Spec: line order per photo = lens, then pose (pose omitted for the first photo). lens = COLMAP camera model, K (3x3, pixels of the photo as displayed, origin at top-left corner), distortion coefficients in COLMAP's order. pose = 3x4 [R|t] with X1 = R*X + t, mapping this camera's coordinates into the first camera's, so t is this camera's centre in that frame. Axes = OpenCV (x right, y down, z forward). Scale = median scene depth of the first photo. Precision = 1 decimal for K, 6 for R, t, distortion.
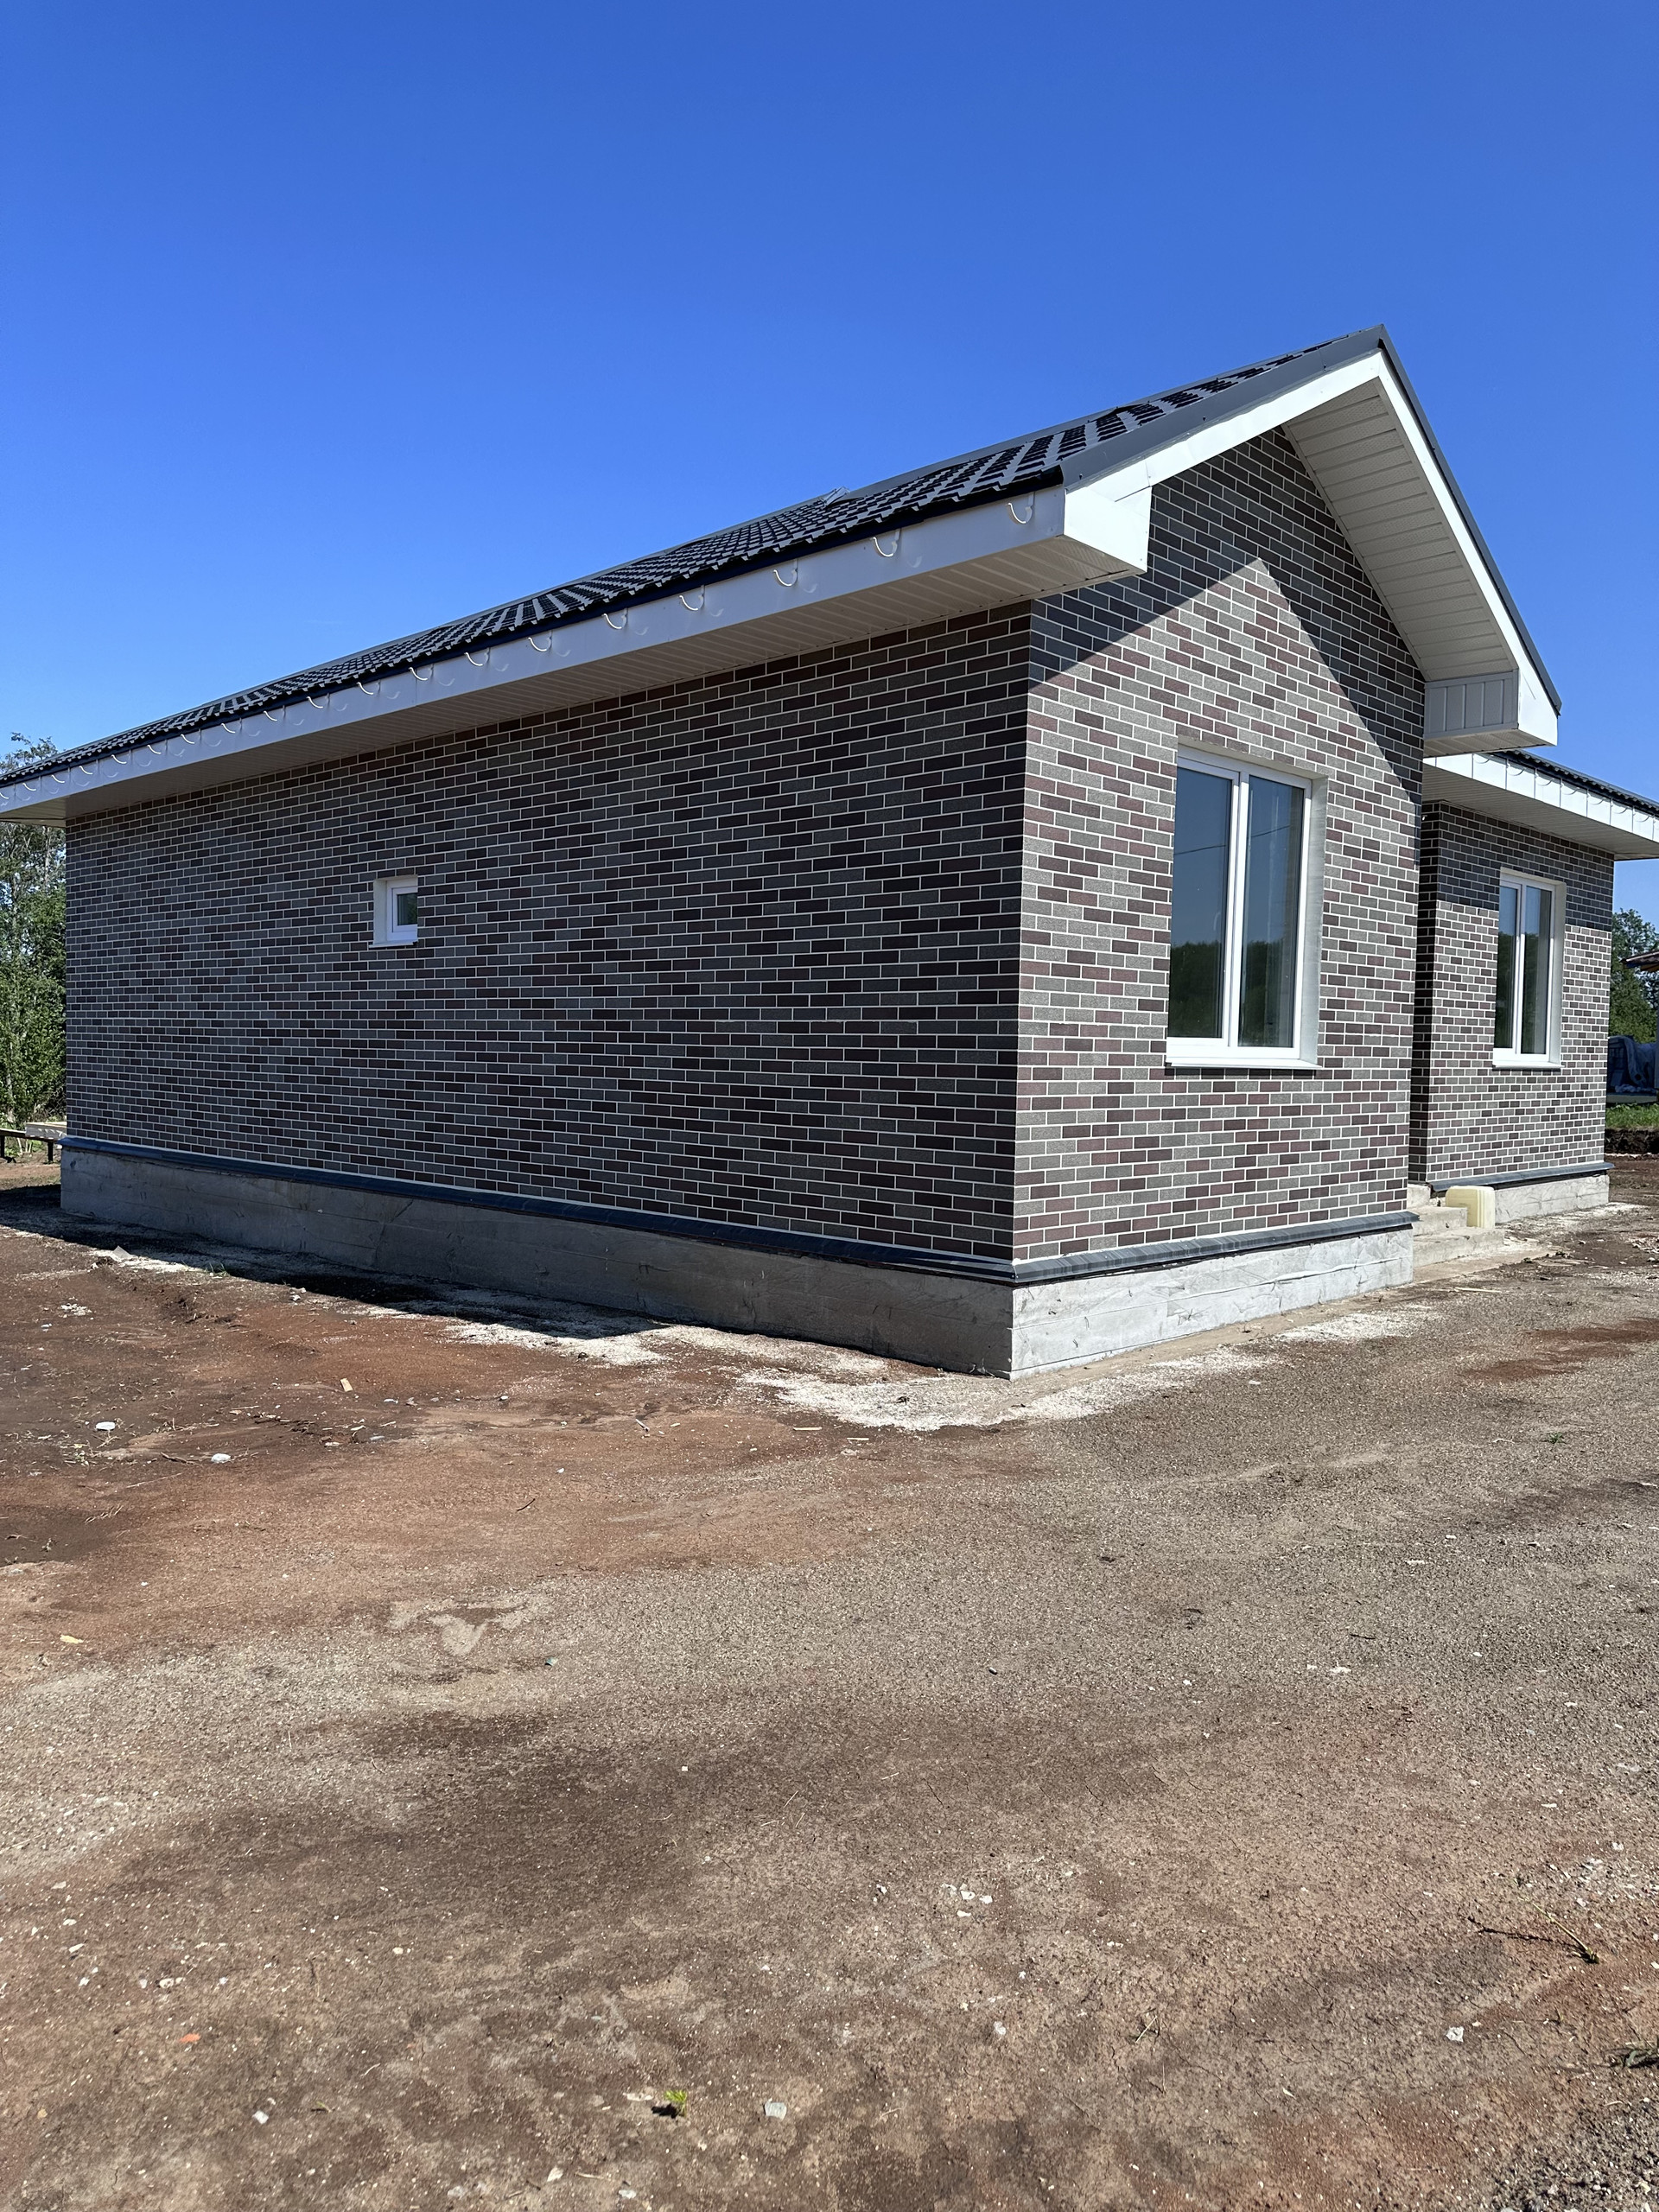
lens RADIAL K [[1567.2, 0, 829.5], [0, 1567.2, 1106.0], [0, 0, 1]] dist [0.093660, -0.001760]
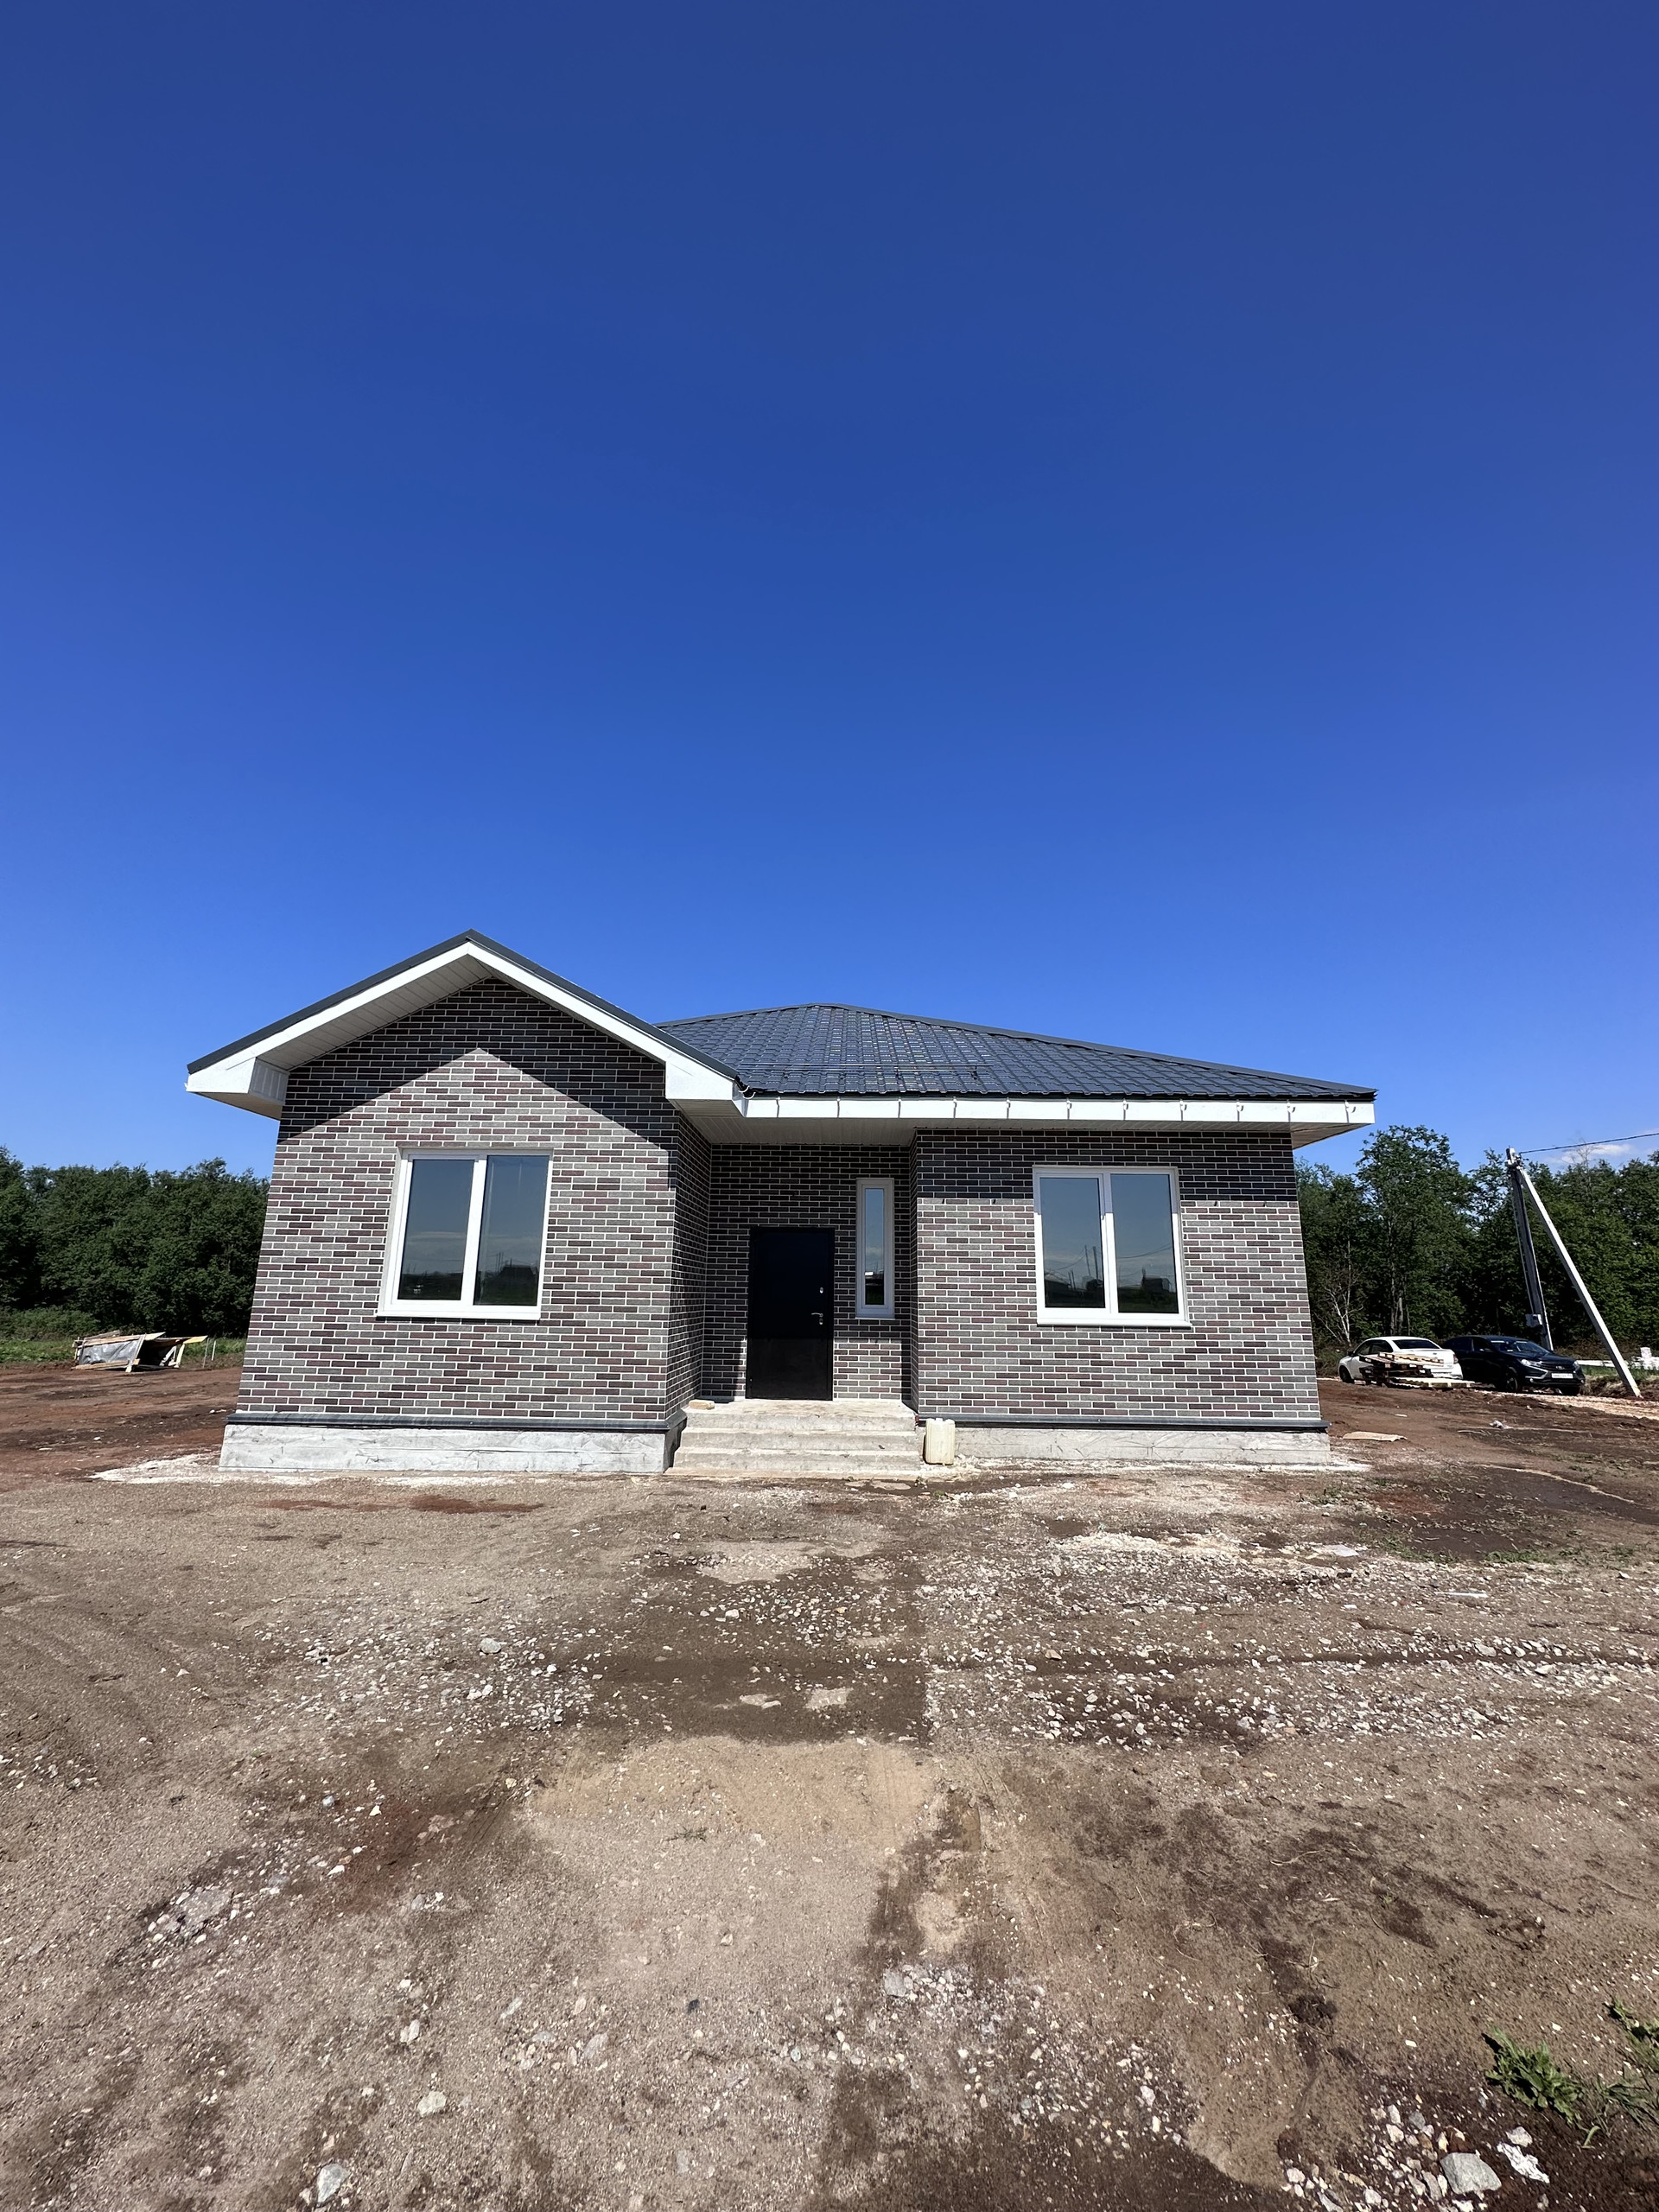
lens RADIAL K [[888.2, 0, 829.5], [0, 888.2, 1106.0], [0, 0, 1]] dist [0.000806, 0.000113]
pose [[0.667633, -0.175914, -0.723409, 1.565898], [-0.030927, 0.964291, -0.263034, -0.004825], [0.743848, 0.197983, 0.638352, 0.755199]]
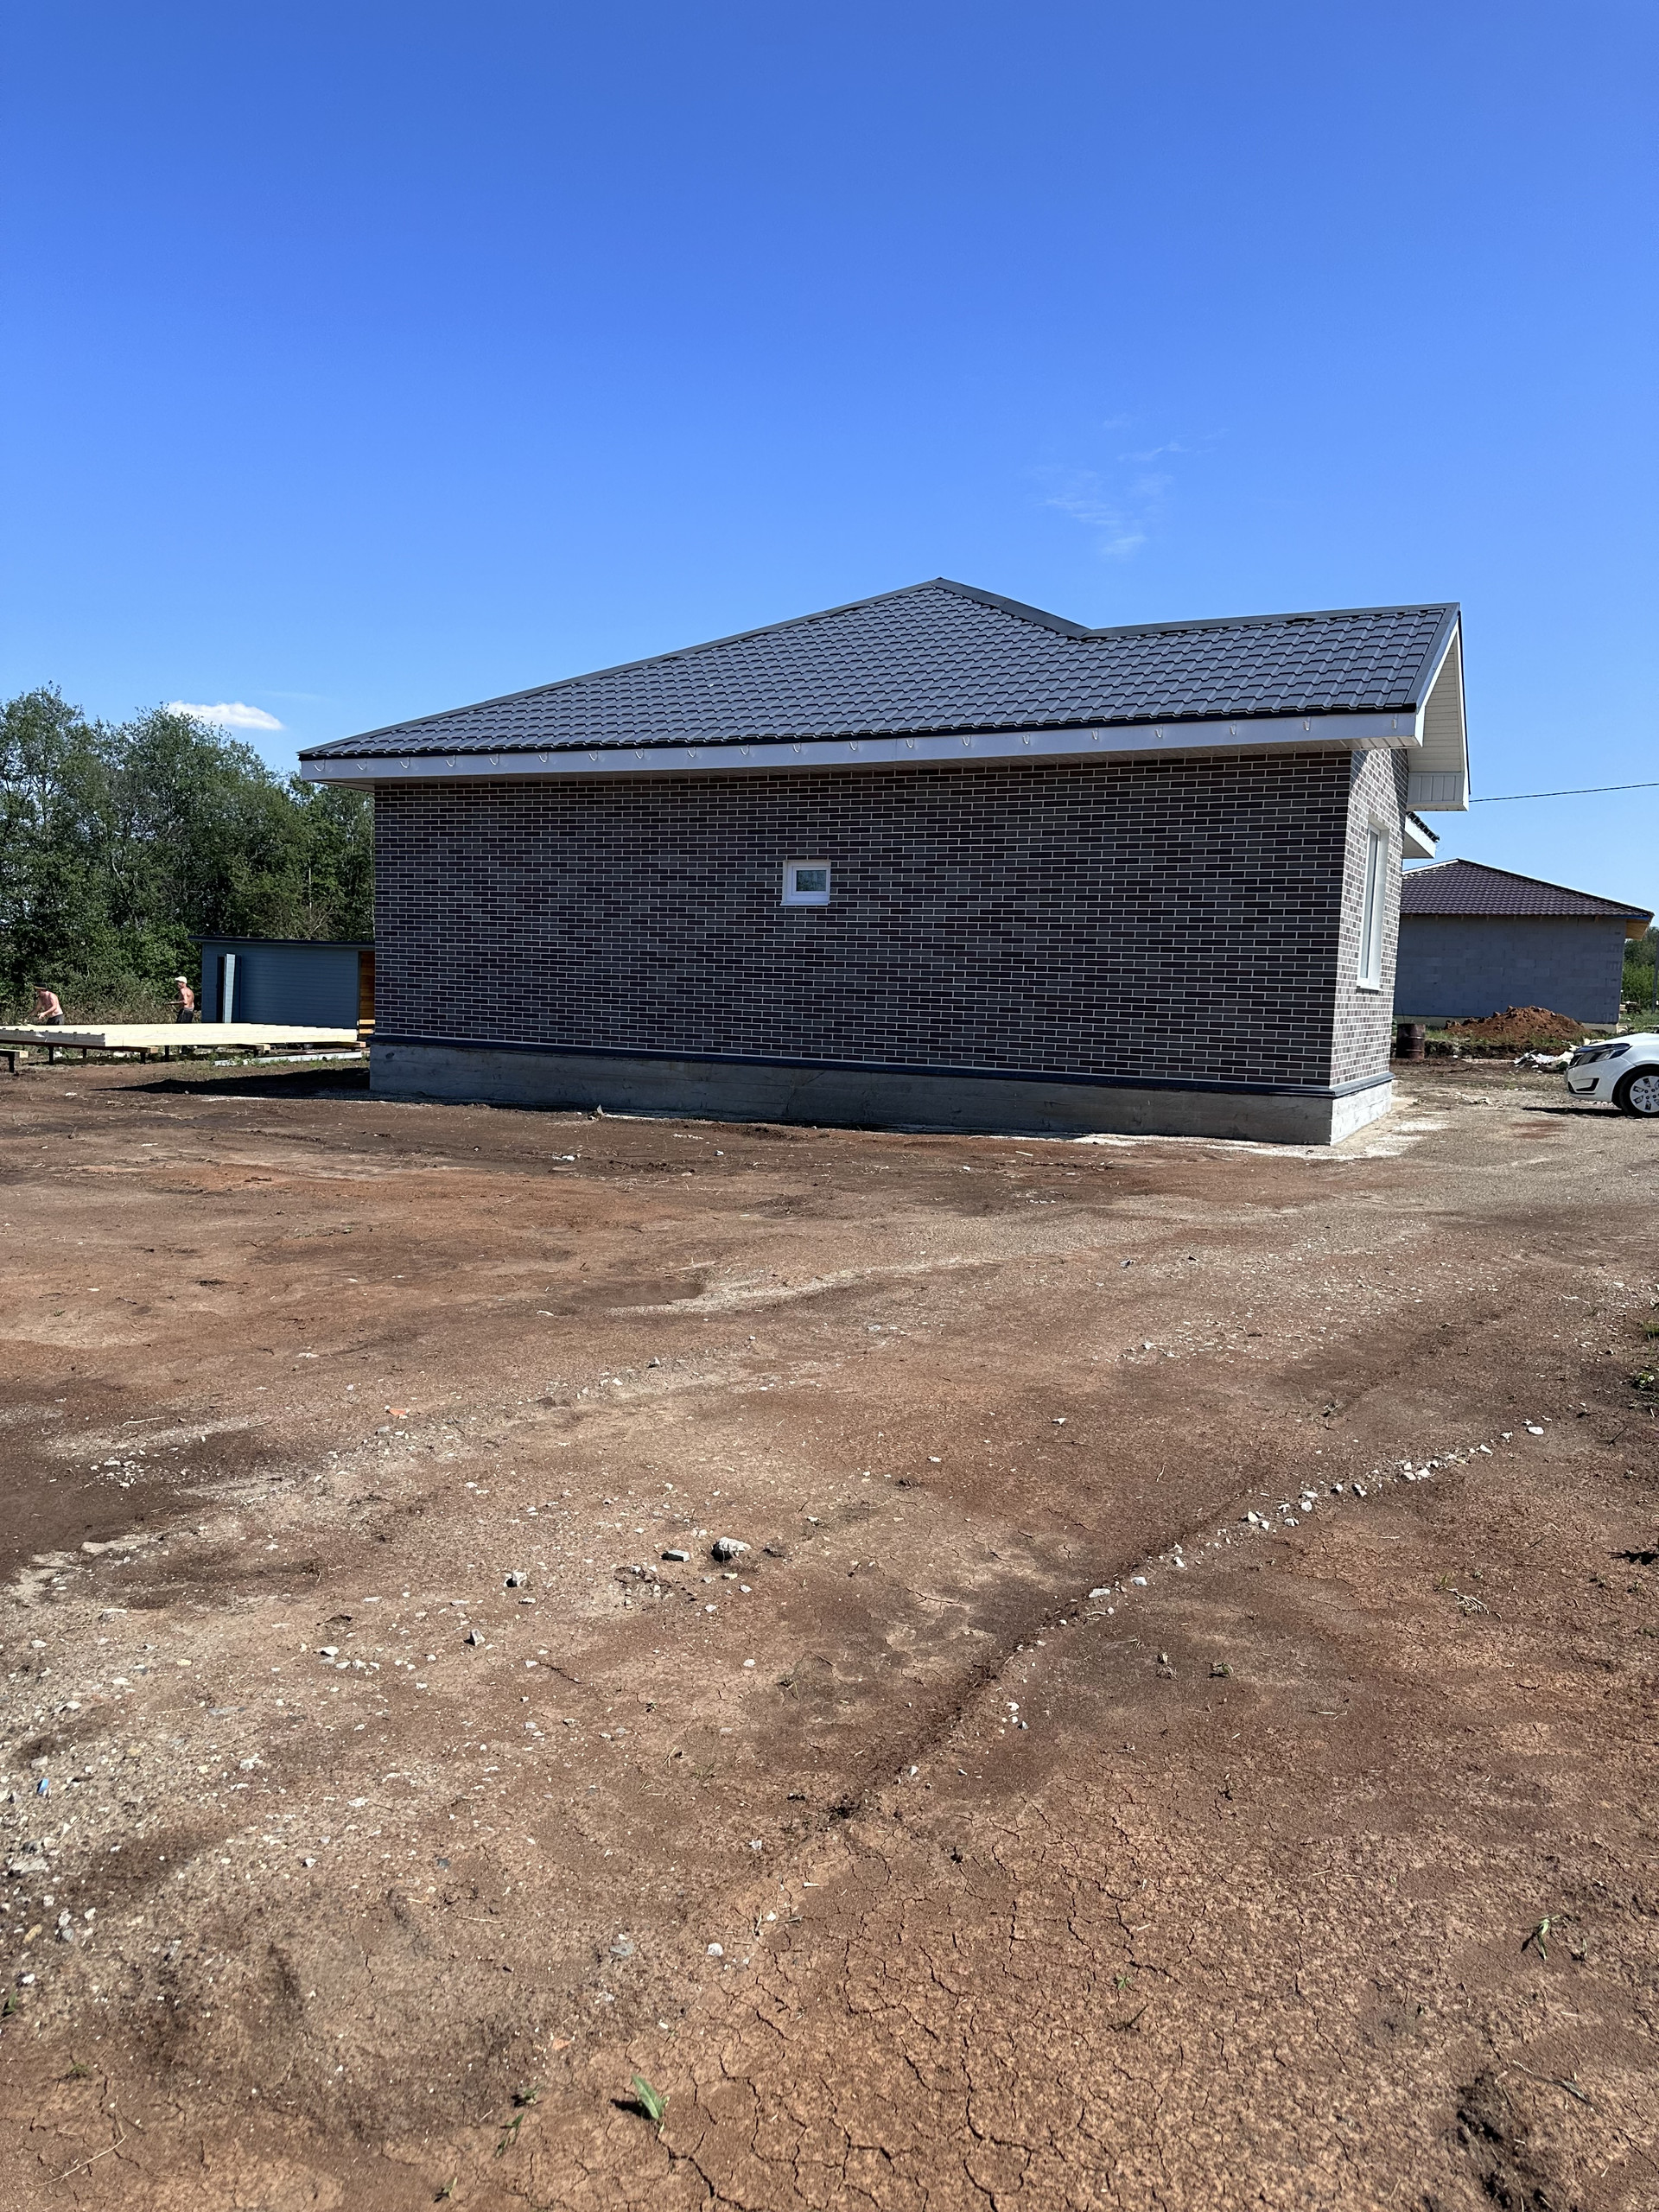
lens RADIAL K [[1567.2, 0, 829.5], [0, 1567.2, 1106.0], [0, 0, 1]] dist [0.093660, -0.001760]
pose [[0.951838, -0.012364, 0.306353, -0.476501], [-0.002359, 0.998862, 0.047642, 0.013372], [-0.306594, -0.046070, 0.950725, -0.303341]]
